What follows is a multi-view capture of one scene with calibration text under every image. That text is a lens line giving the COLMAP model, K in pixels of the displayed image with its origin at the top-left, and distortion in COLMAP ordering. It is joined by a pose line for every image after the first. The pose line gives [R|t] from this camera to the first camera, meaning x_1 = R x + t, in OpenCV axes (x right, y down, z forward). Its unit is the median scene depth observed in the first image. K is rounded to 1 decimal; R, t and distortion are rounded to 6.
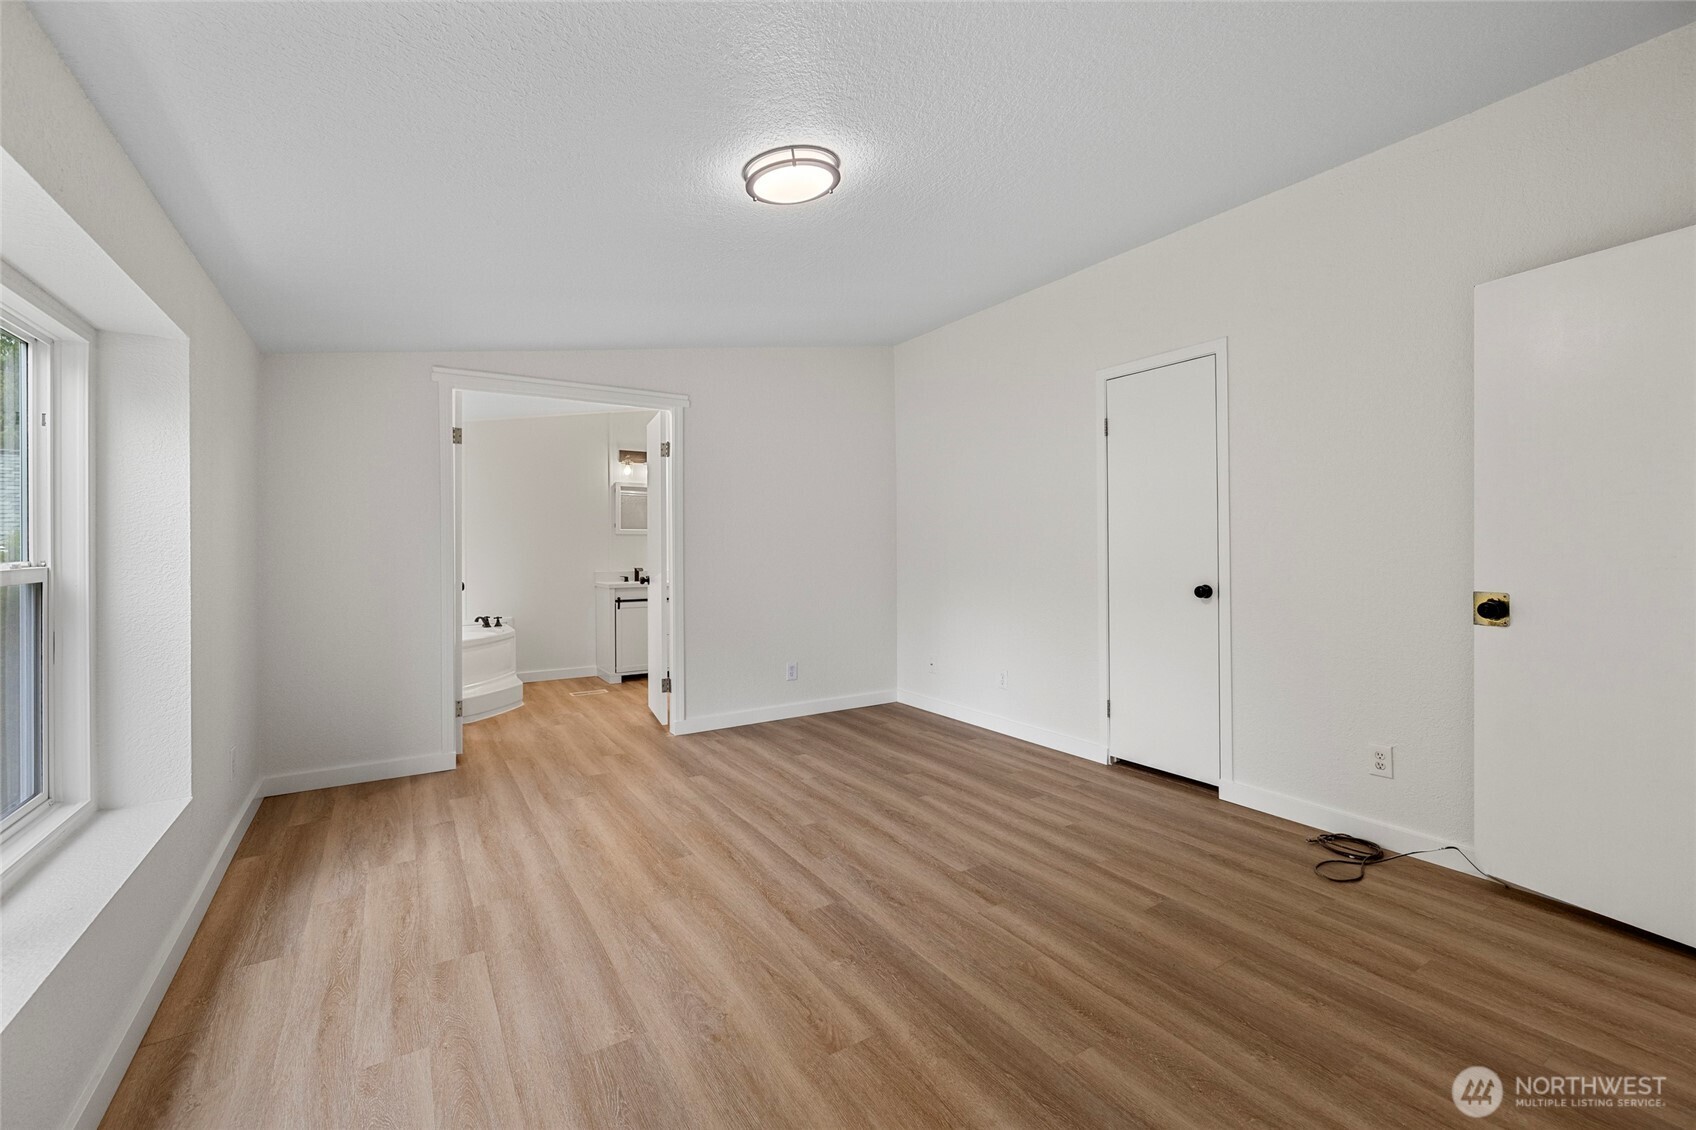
lens RADIAL K [[712.7, 0, 844.8], [0, 712.7, 561.8], [0, 0, 1]] dist [0.002578, -0.000469]
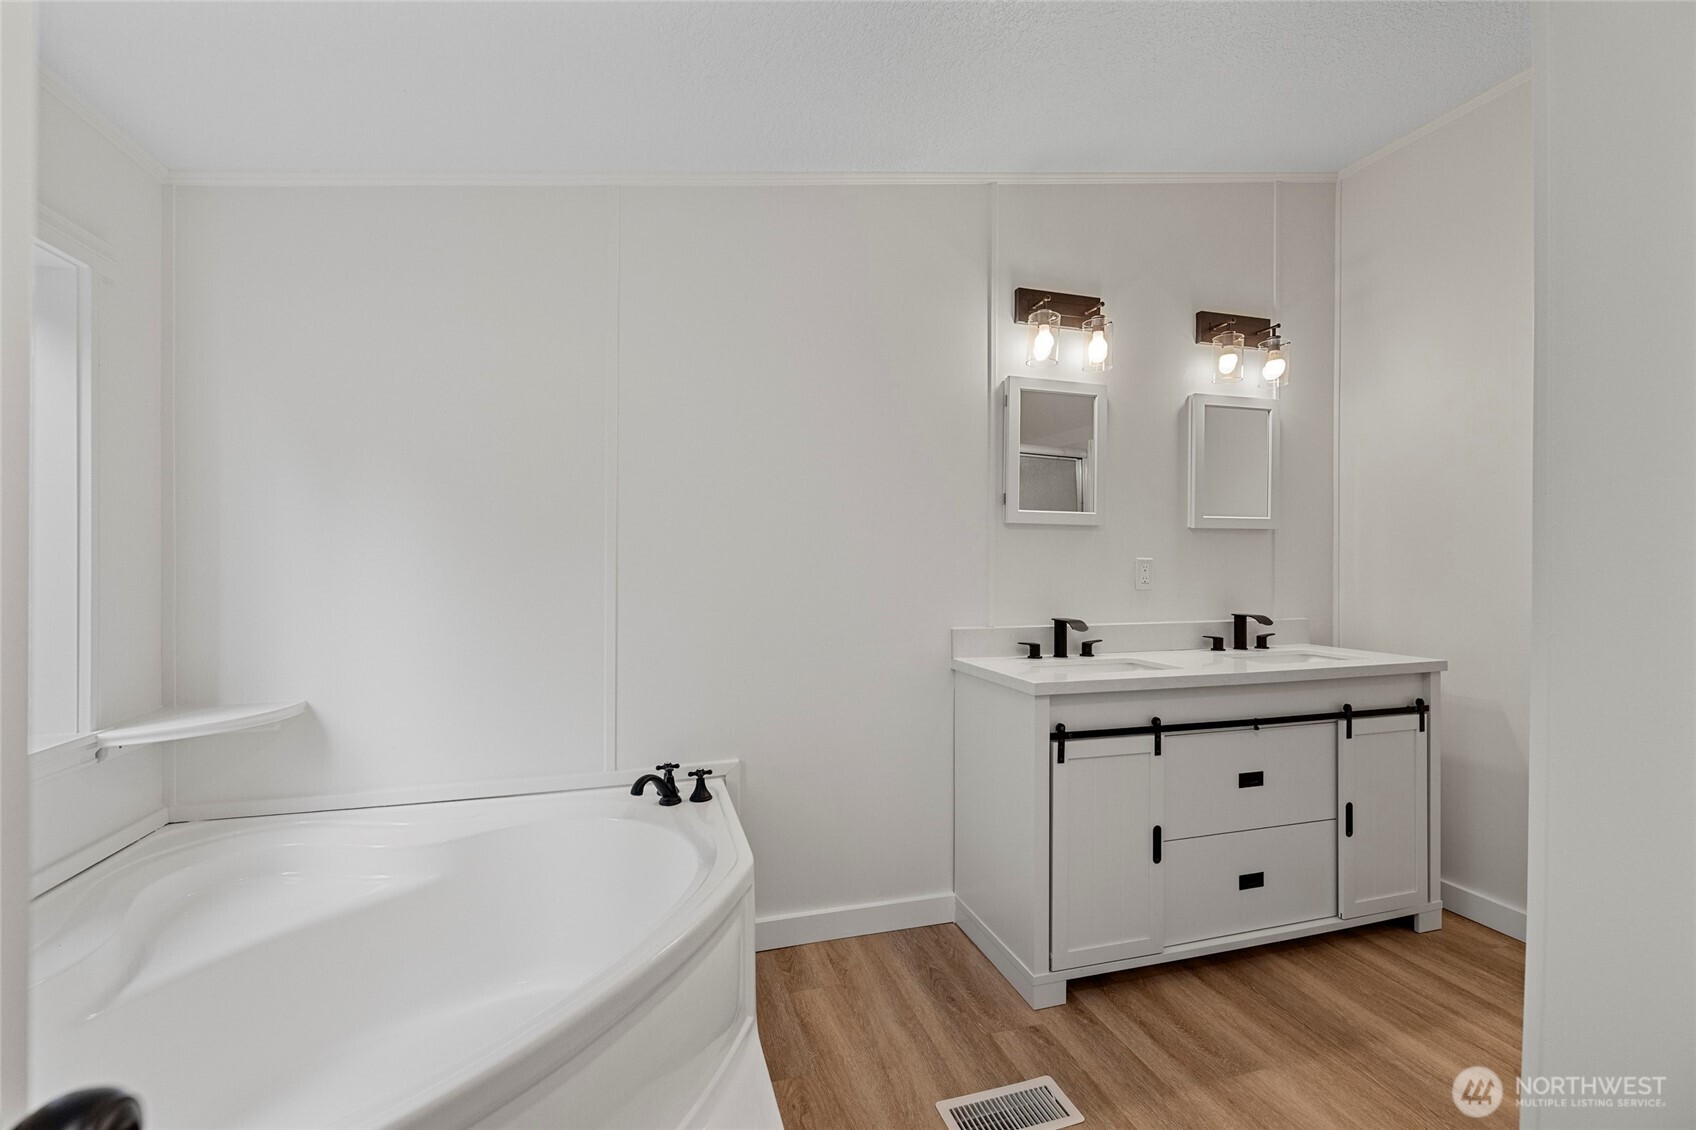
lens RADIAL K [[712.7, 0, 850.9], [0, 712.7, 571.6], [0, 0, 1]] dist [0.002578, -0.000469]
pose [[0.964833, 0.004618, -0.262824, -0.318874], [-0.007746, 0.999911, -0.010866, -0.011122], [0.262750, 0.012520, 0.964783, 0.668987]]
